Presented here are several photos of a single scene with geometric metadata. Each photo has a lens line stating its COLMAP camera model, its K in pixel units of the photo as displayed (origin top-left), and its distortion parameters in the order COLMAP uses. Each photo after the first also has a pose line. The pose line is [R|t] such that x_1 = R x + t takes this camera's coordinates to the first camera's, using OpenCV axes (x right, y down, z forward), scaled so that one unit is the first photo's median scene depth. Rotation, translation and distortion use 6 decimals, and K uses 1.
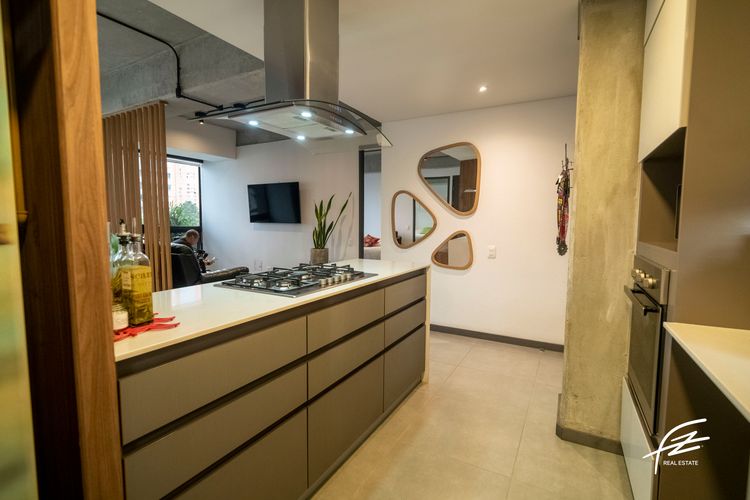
lens RADIAL K [[355.9, 0, 369.7], [0, 355.9, 249.1], [0, 0, 1]] dist [-0.000153, -0.001722]
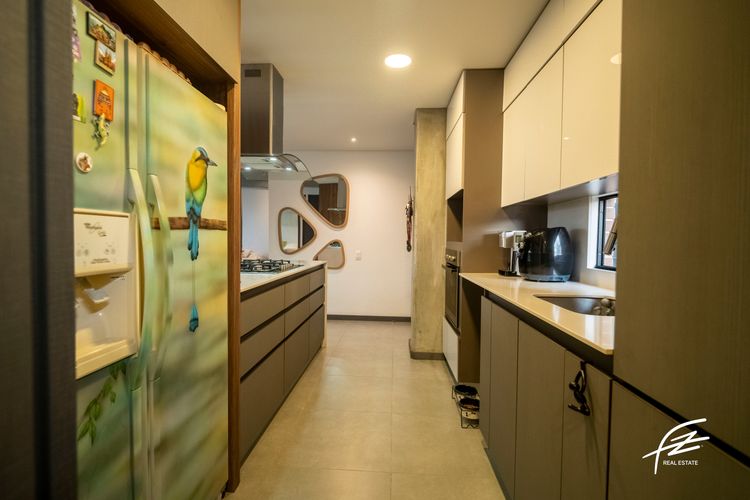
lens RADIAL K [[355.9, 0, 369.7], [0, 355.9, 249.1], [0, 0, 1]] dist [-0.000153, -0.001722]
pose [[0.902692, -0.007887, 0.430216, -0.394697], [0.026394, 0.998964, -0.037068, 0.071777], [-0.429478, 0.044816, 0.901965, -0.484660]]
